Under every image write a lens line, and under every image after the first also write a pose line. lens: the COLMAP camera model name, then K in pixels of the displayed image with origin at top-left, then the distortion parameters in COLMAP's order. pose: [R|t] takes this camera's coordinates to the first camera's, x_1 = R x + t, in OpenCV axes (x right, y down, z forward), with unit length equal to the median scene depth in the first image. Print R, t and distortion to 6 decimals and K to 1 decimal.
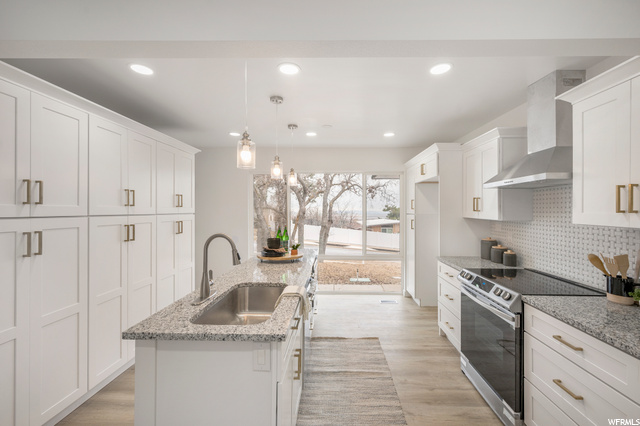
lens RADIAL K [[275.5, 0, 322.4], [0, 275.5, 211.7], [0, 0, 1]] dist [-0.002322, -0.000129]
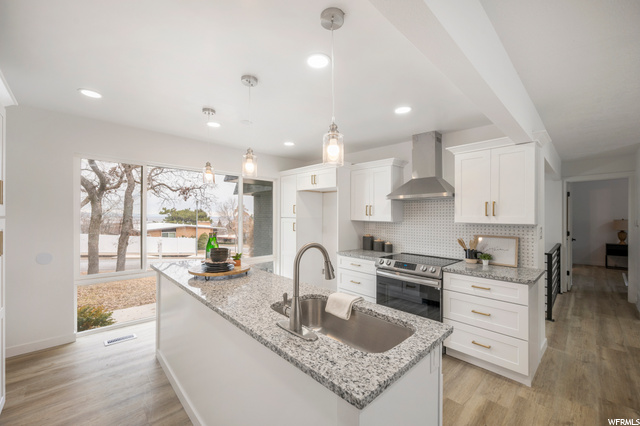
lens RADIAL K [[253.9, 0, 331.0], [0, 253.9, 219.0], [0, 0, 1]] dist [-0.000392, -0.000260]
pose [[0.697995, -0.006595, 0.716072, -0.548246], [-0.004553, 0.999897, 0.013646, 0.000433], [-0.716088, -0.012785, 0.697893, 0.289466]]
